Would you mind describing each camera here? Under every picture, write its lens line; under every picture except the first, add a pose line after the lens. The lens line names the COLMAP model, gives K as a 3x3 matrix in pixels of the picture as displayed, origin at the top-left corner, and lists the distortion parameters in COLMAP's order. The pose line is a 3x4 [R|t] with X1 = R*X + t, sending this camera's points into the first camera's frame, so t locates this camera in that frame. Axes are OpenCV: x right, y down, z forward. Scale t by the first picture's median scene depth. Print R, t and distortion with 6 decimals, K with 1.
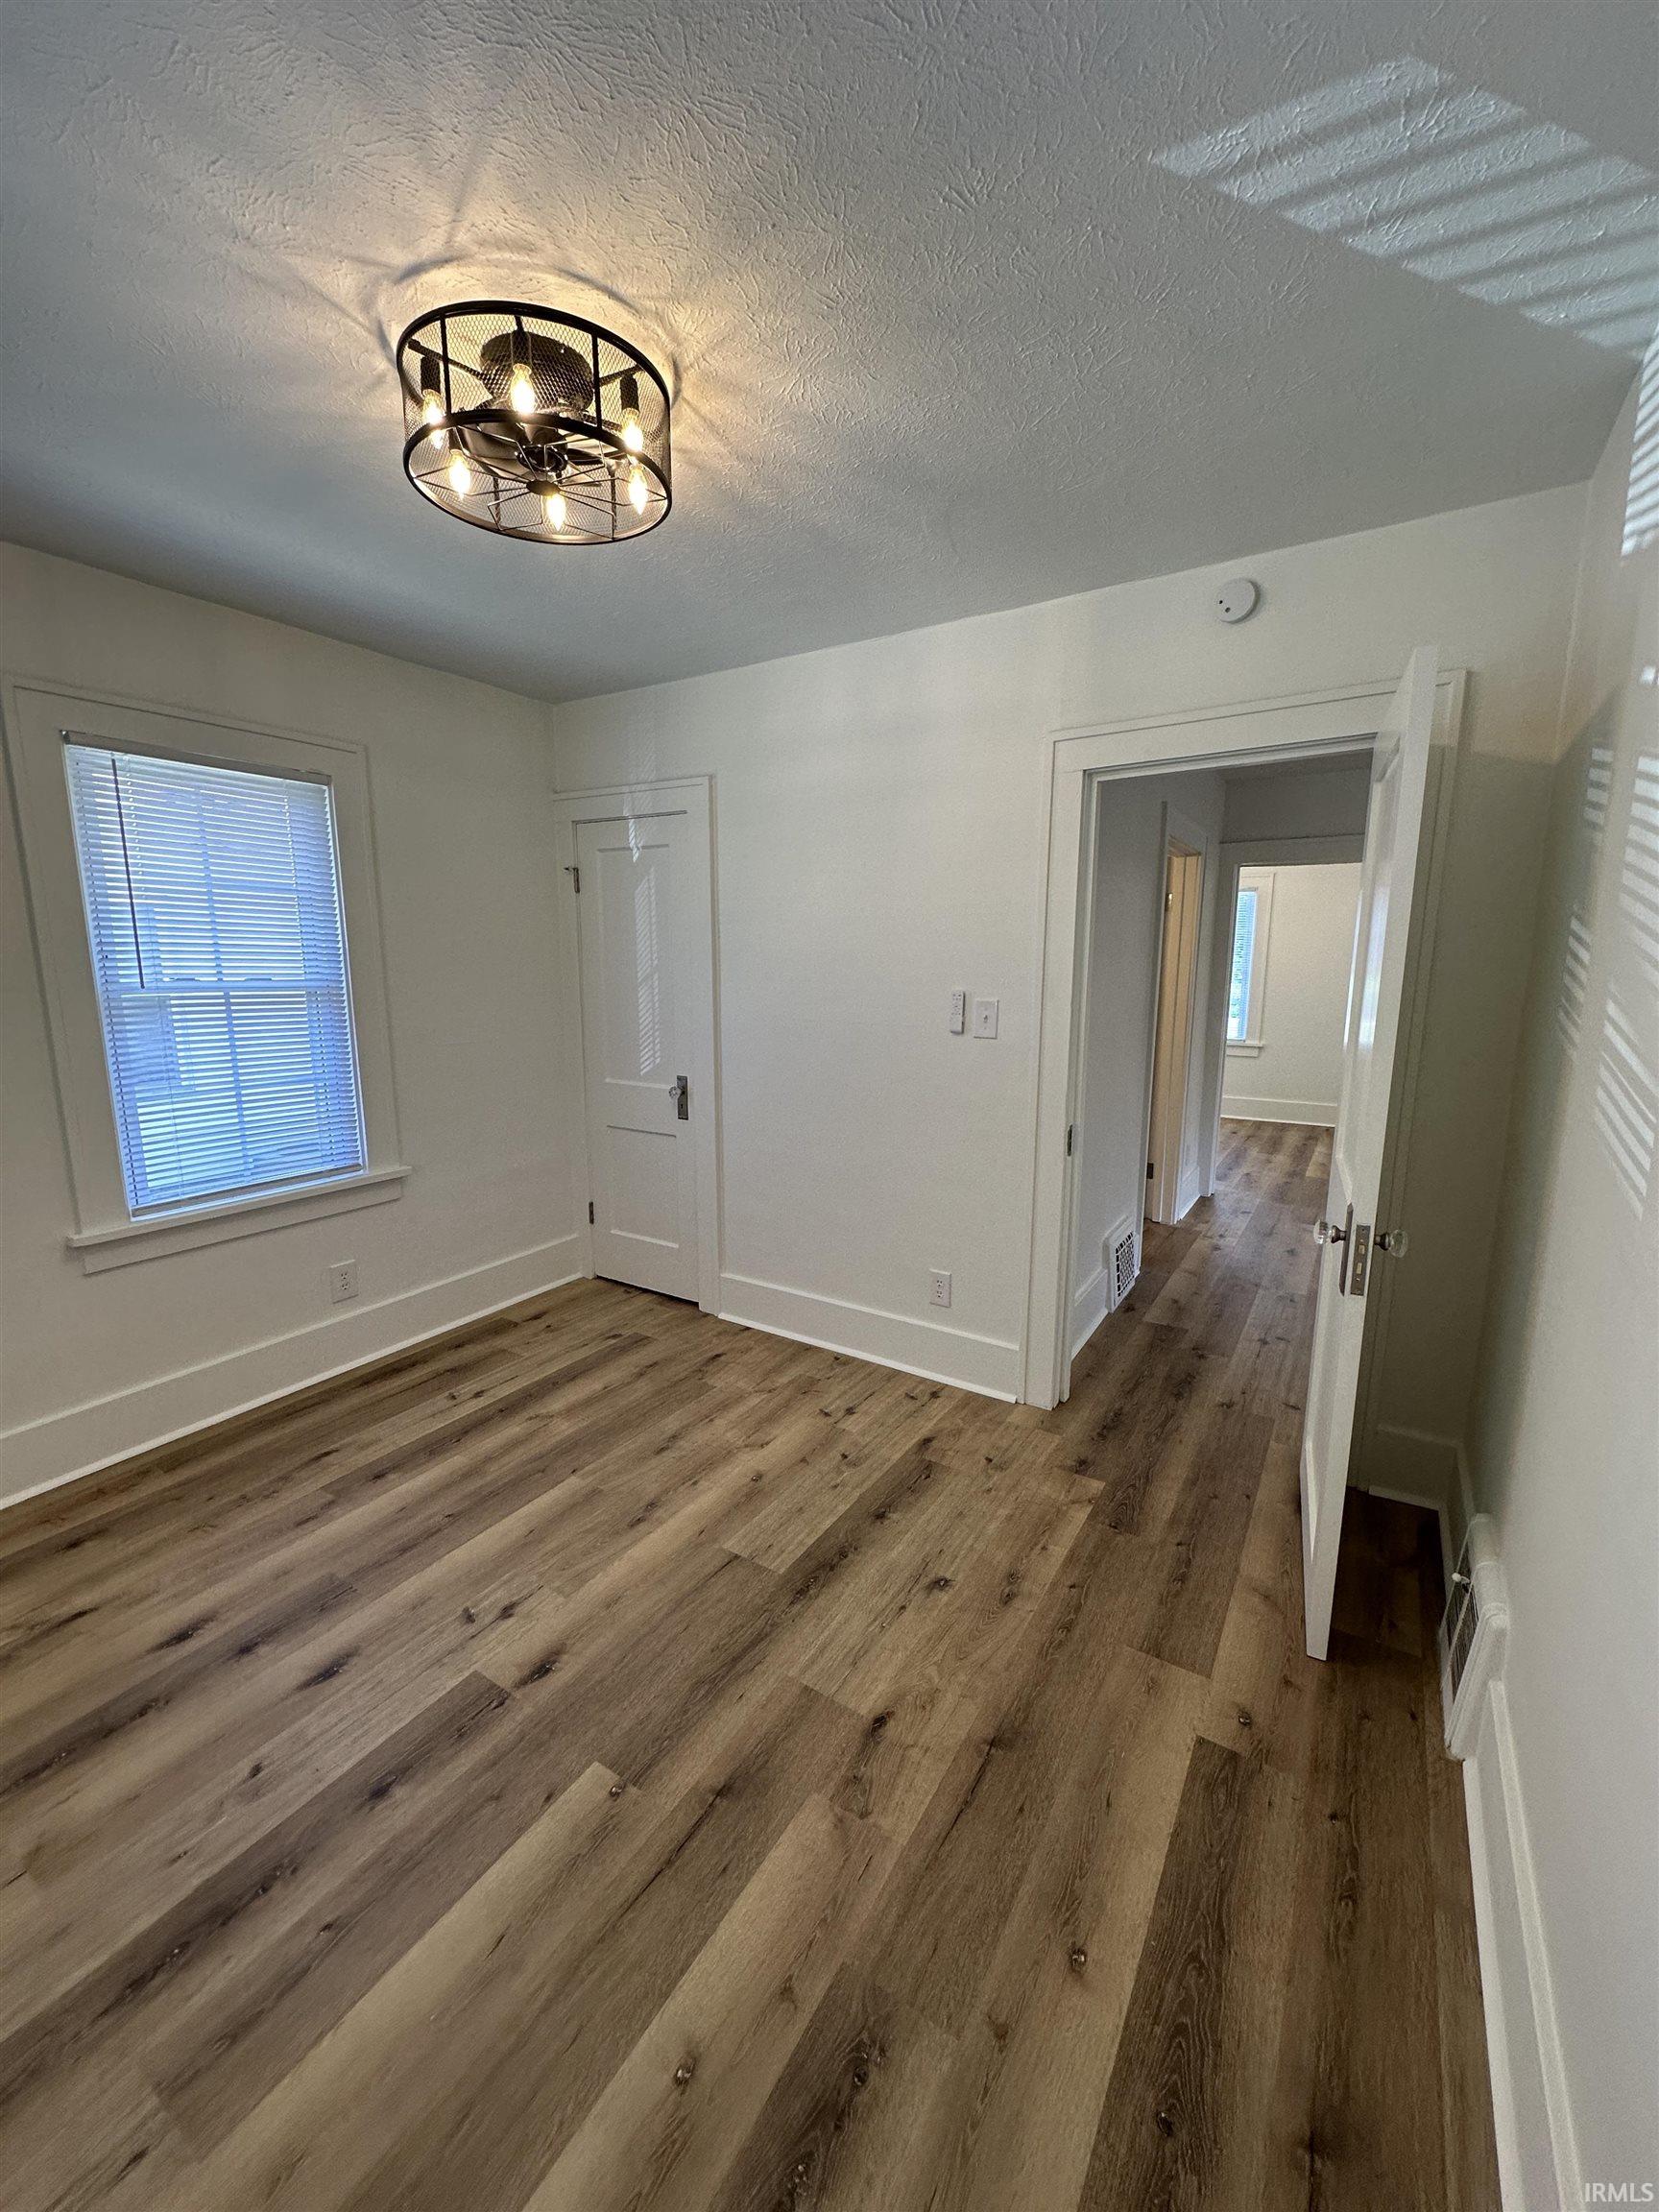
lens RADIAL K [[882.0, 0, 824.7], [0, 882.0, 1107.5], [0, 0, 1]] dist [-0.004905, 0.001328]
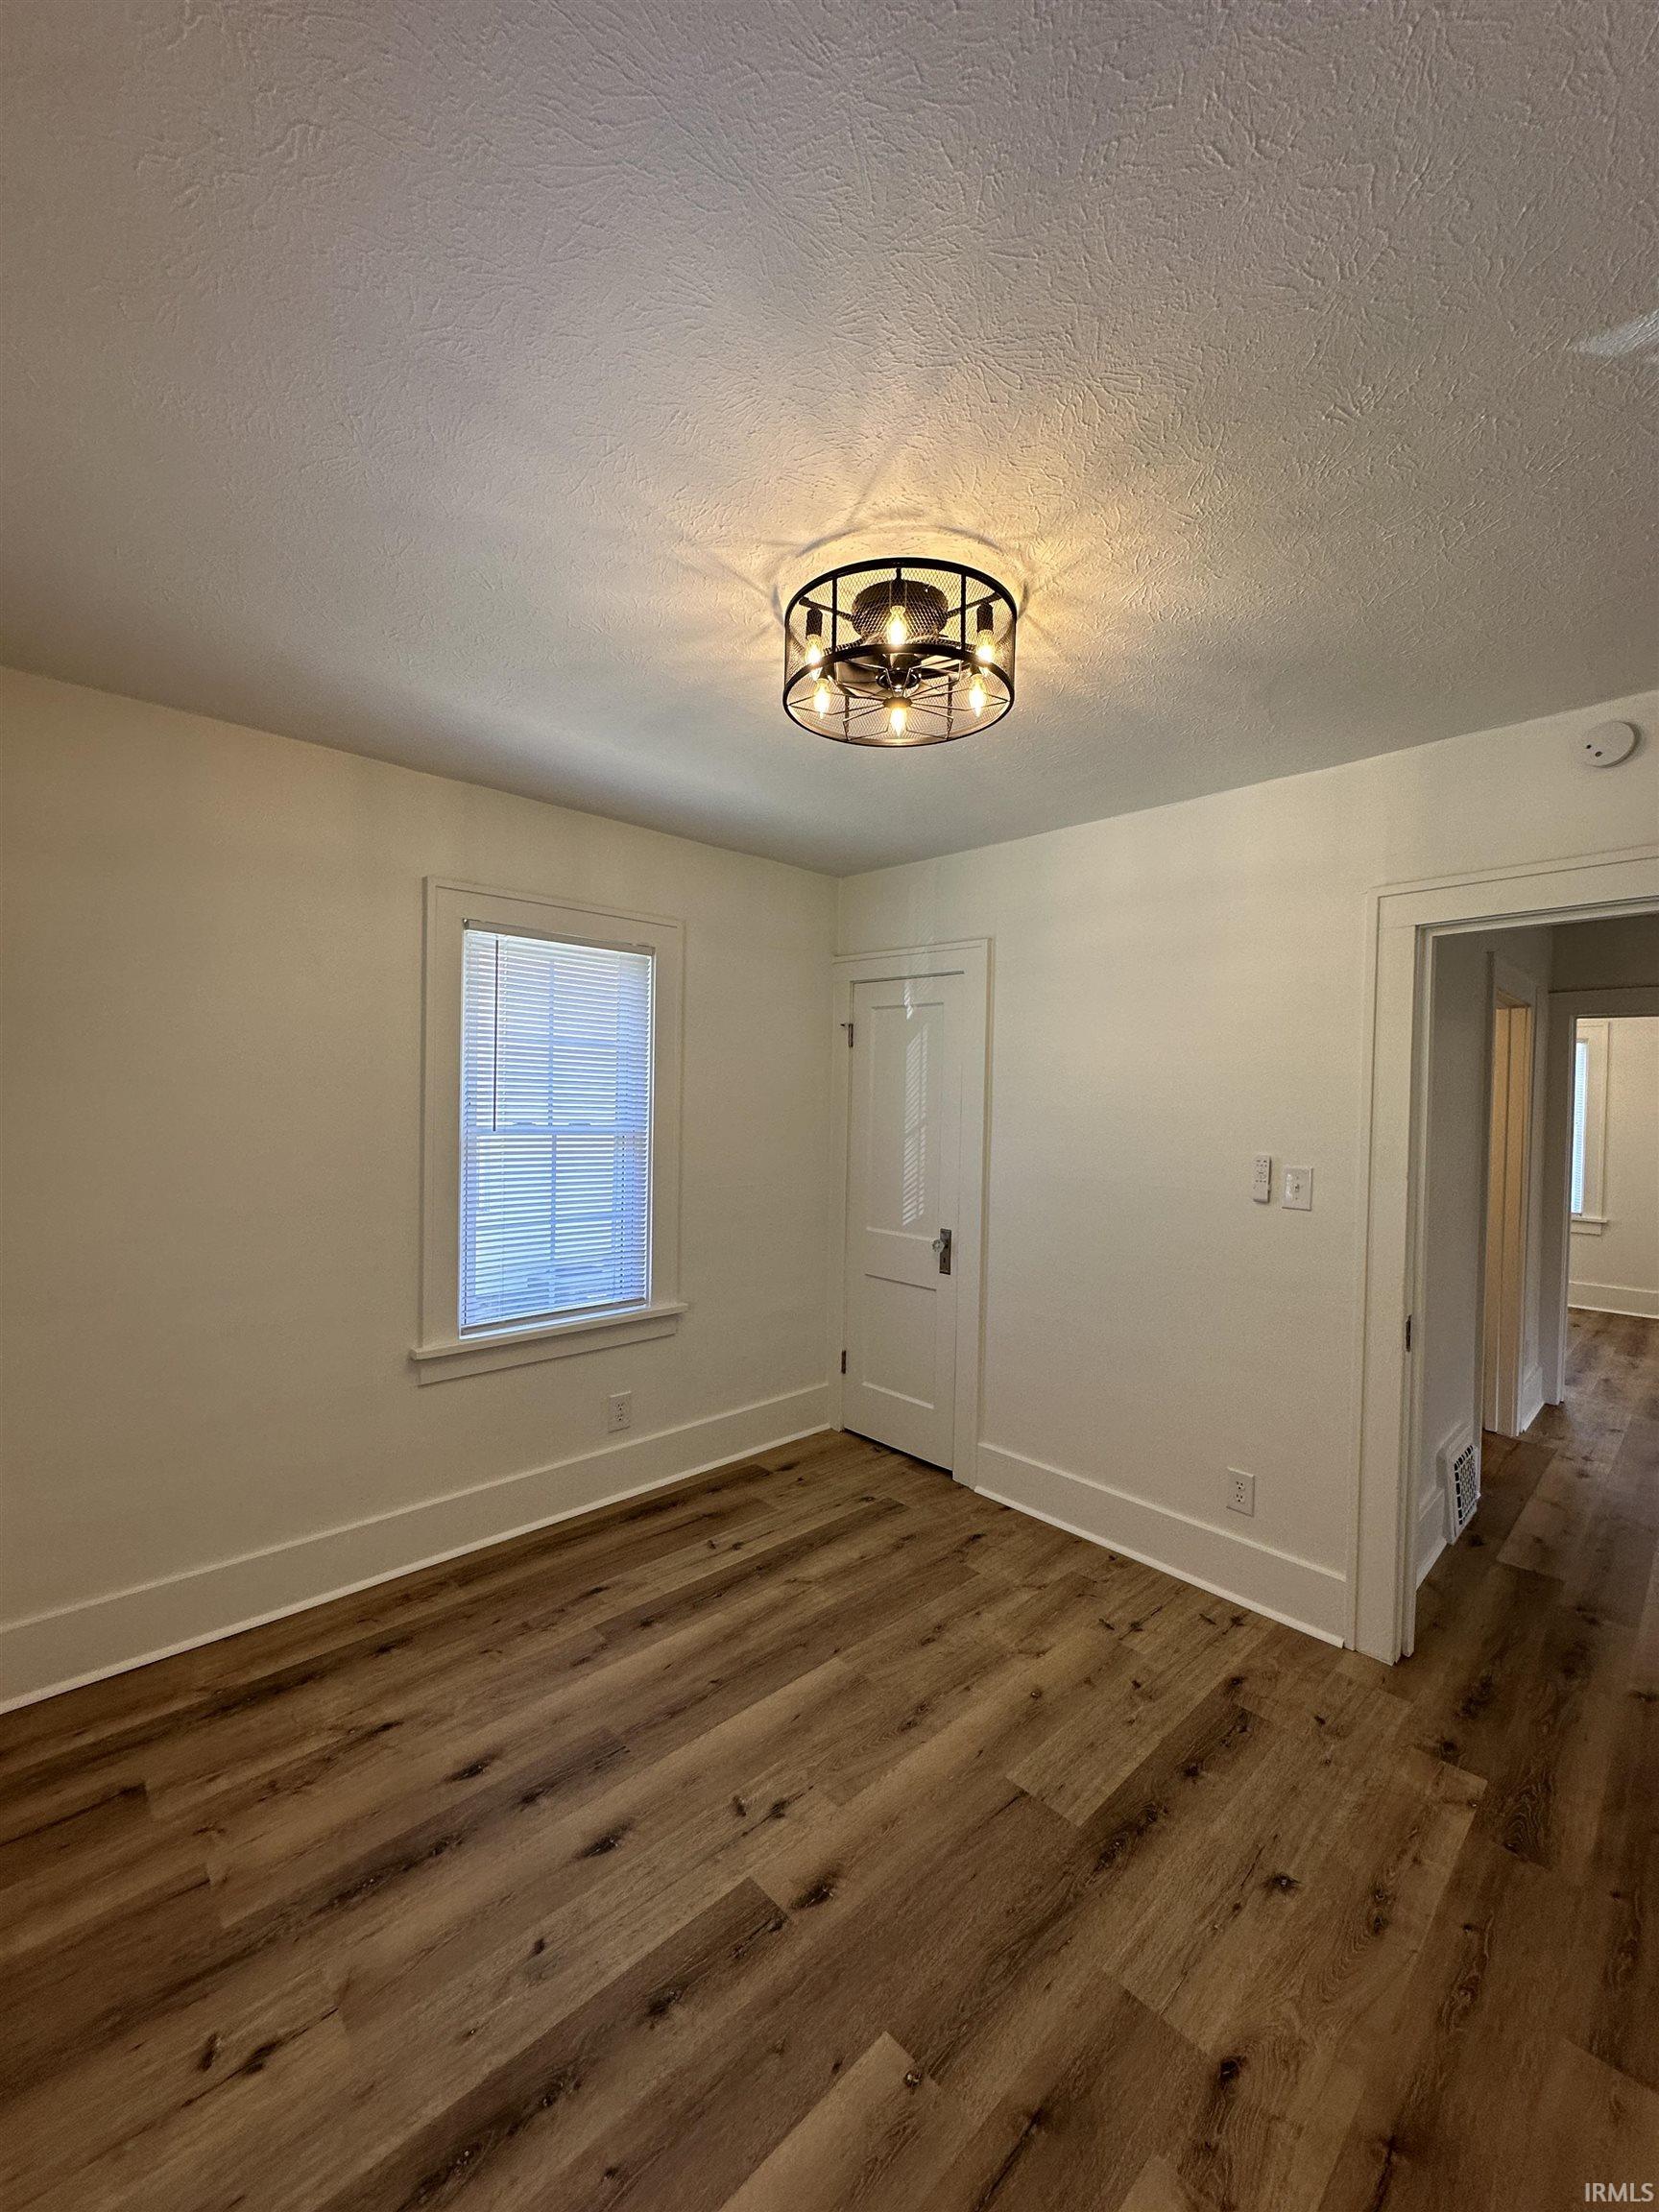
lens RADIAL K [[882.0, 0, 823.2], [0, 882.0, 1107.3], [0, 0, 1]] dist [-0.004905, 0.001328]
pose [[0.969561, 0.021384, -0.243913, -0.091879], [-0.059848, 0.986660, -0.151395, -0.020898], [0.237422, 0.161384, 0.957907, -0.000929]]
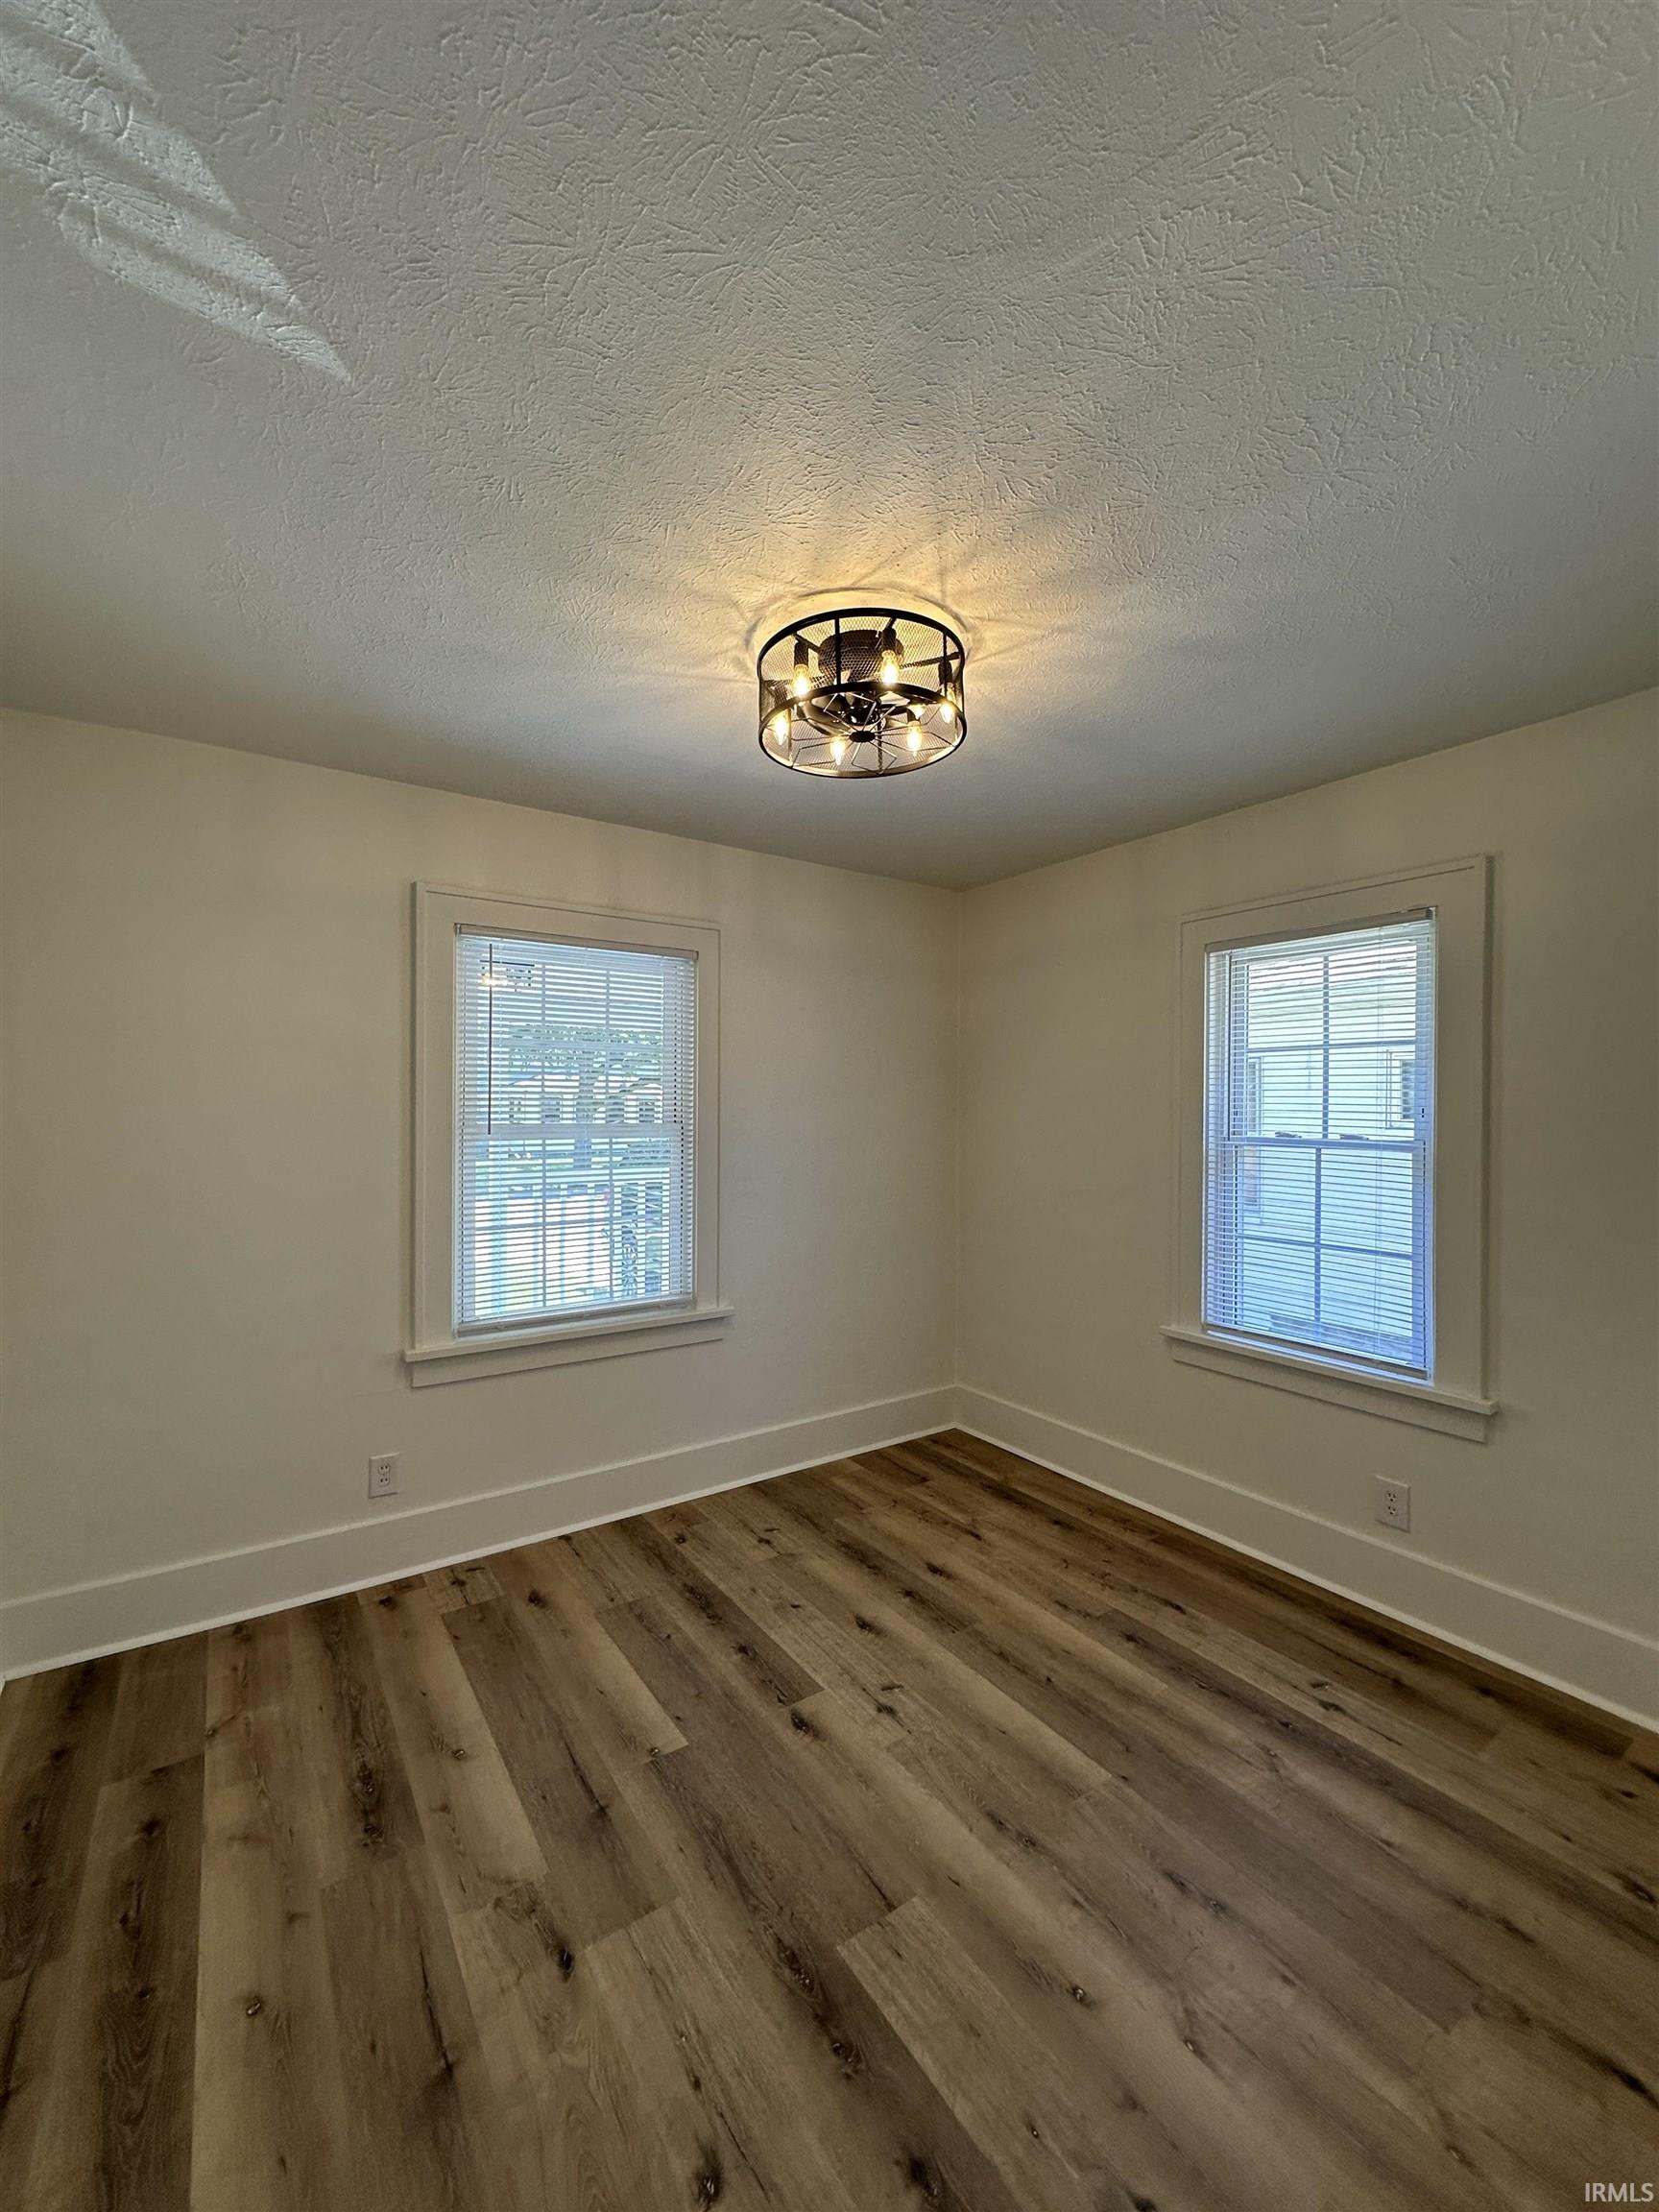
lens RADIAL K [[882.0, 0, 829.4], [0, 882.0, 1109.5], [0, 0, 1]] dist [-0.004905, 0.001328]
pose [[-0.395083, -0.001533, -0.918644, 0.590424], [-0.160135, 0.984803, 0.067226, -0.193197], [0.904581, 0.173667, -0.389325, 1.094735]]
